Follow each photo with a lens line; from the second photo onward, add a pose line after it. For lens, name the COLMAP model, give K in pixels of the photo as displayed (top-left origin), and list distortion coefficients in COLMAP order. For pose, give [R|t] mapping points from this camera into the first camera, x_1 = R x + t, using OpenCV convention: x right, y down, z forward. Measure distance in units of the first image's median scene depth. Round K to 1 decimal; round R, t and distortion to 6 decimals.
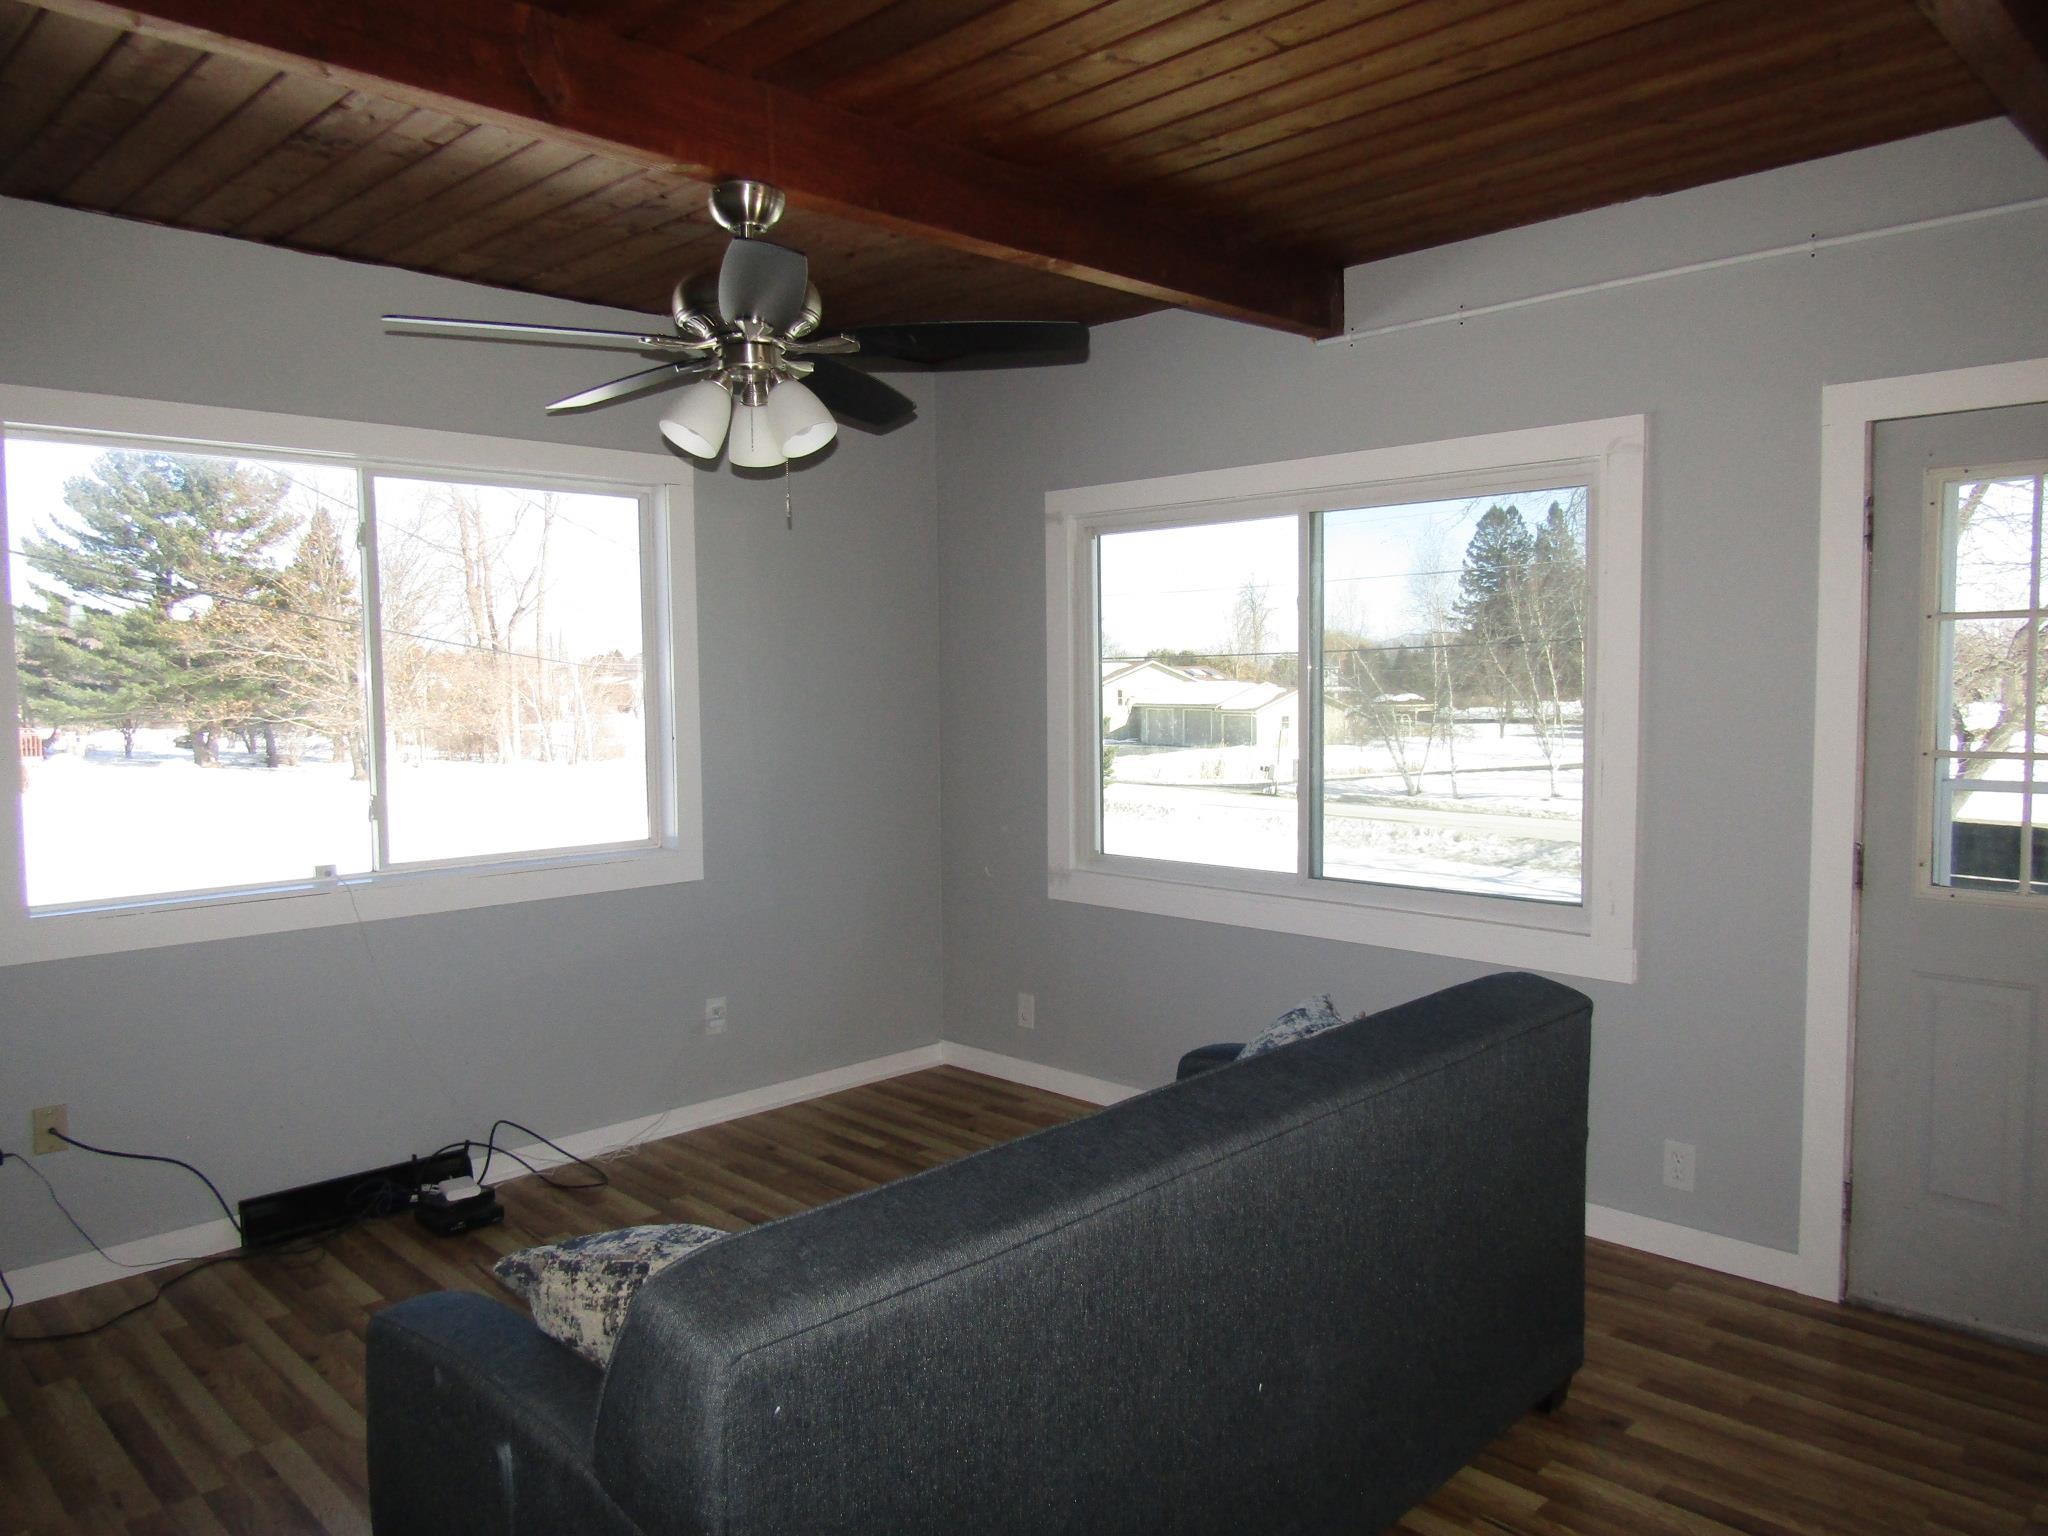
lens RADIAL K [[1424.4, 0, 1024.8], [0, 1424.4, 743.2], [0, 0, 1]] dist [-0.028338, -0.001772]
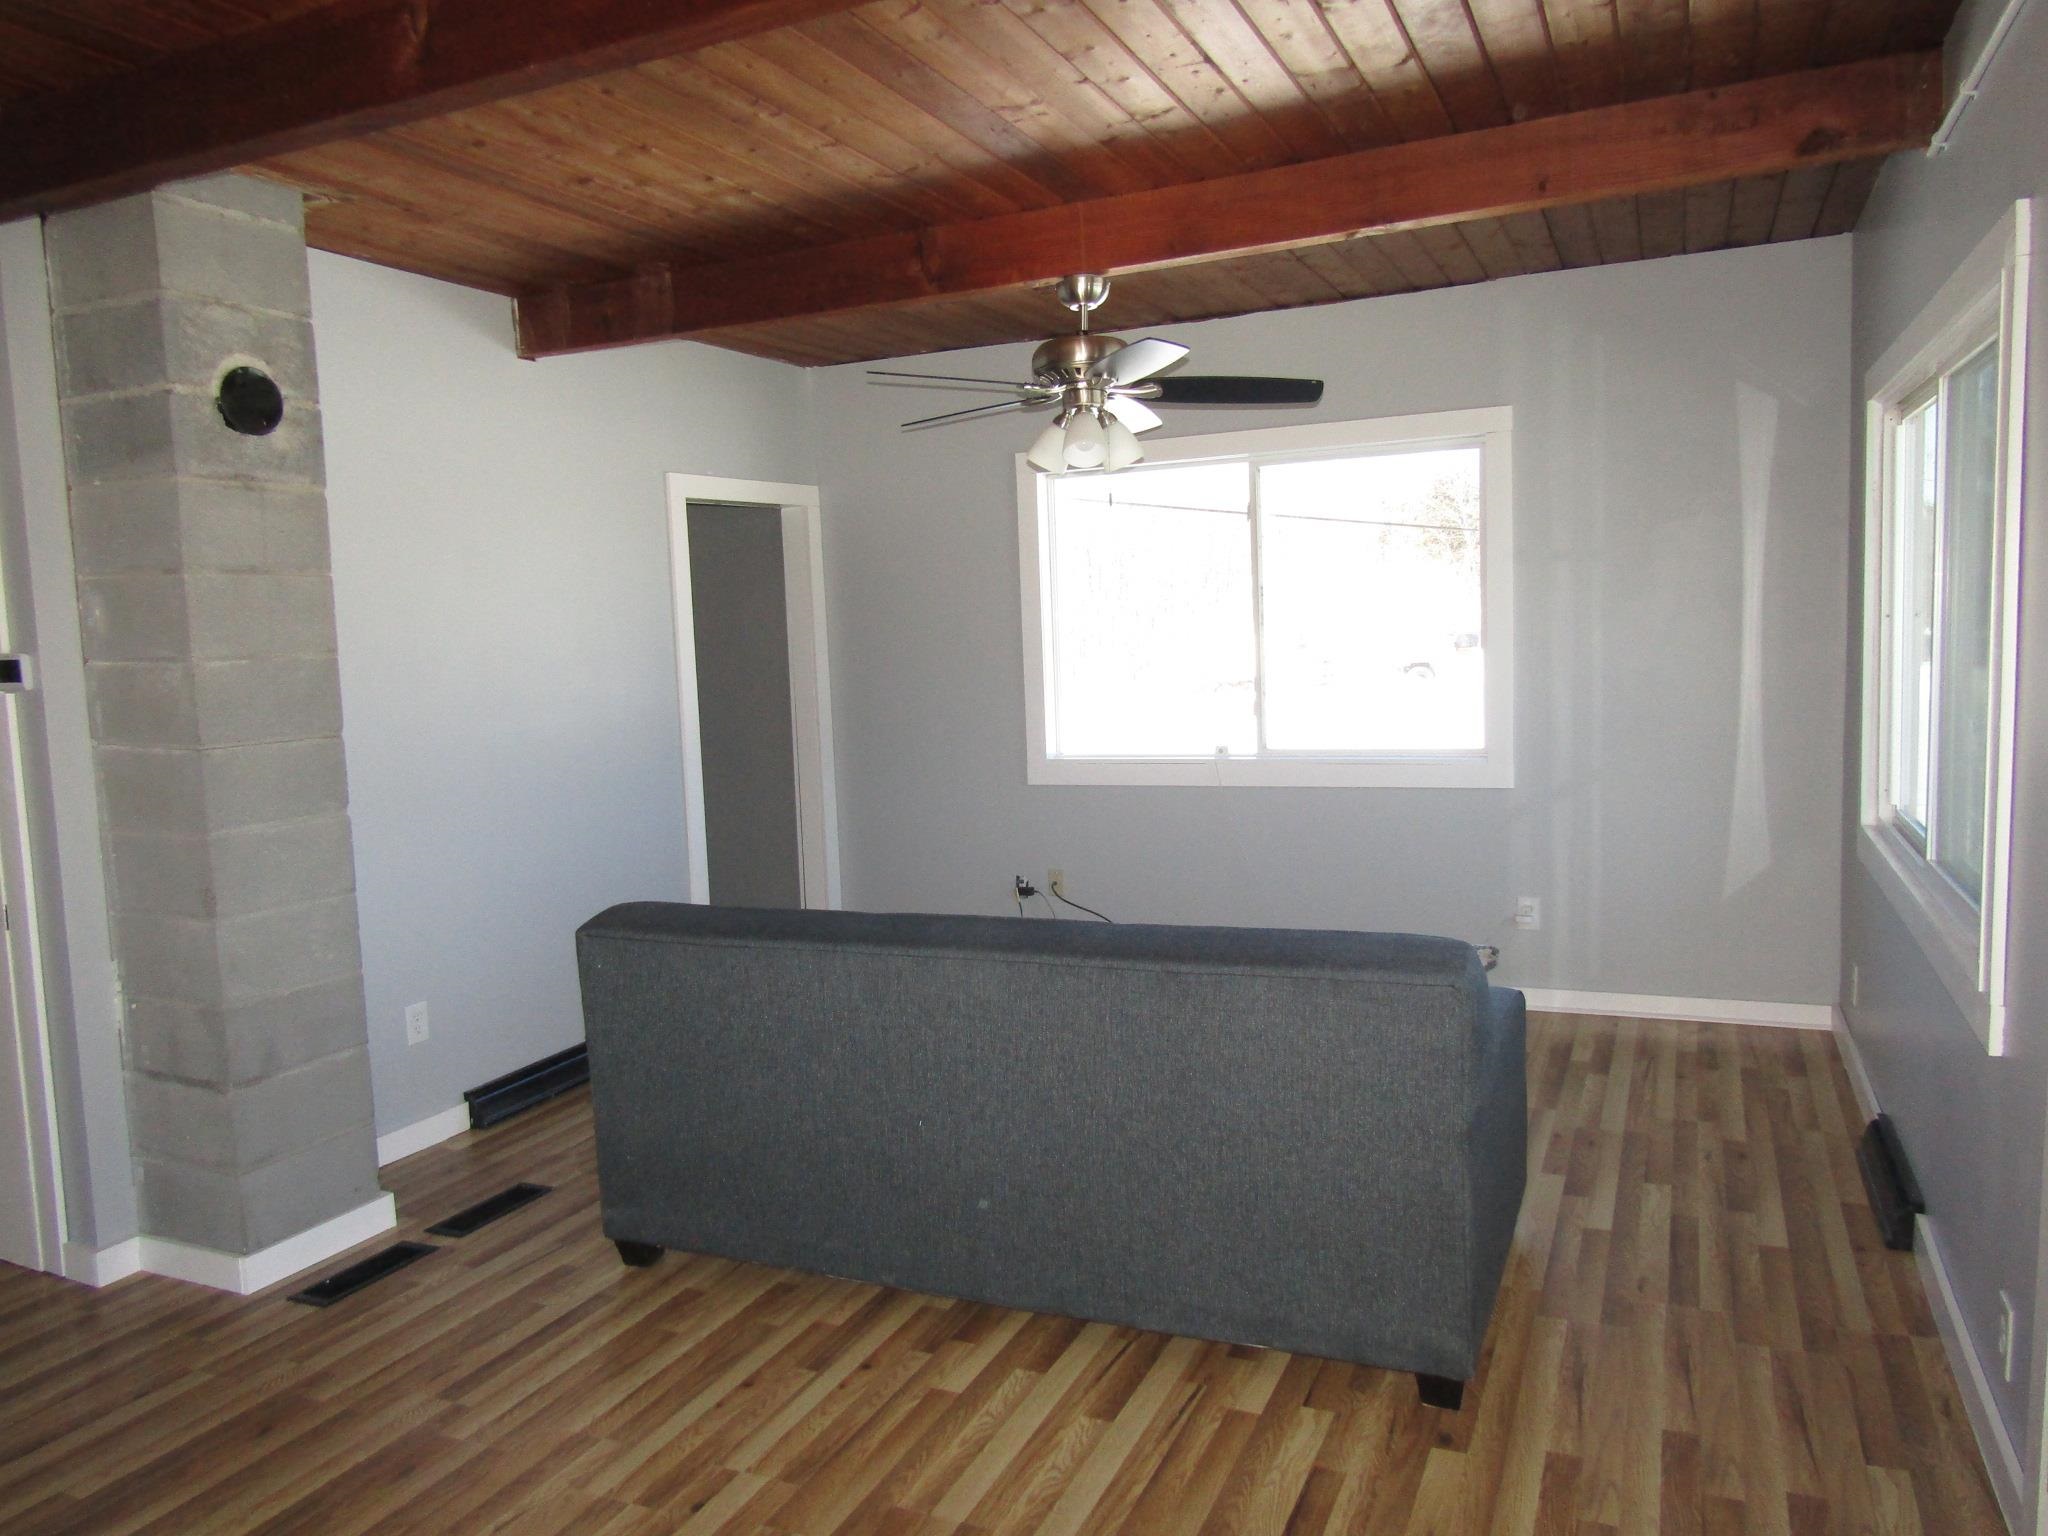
lens RADIAL K [[1454.1, 0, 1031.4], [0, 1454.1, 771.0], [0, 0, 1]] dist [-0.014413, 0.002508]
pose [[0.346136, 0.089189, -0.933935, 0.791599], [0.001285, 0.995425, 0.095538, -0.029374], [0.938183, -0.034270, 0.344438, 0.295724]]
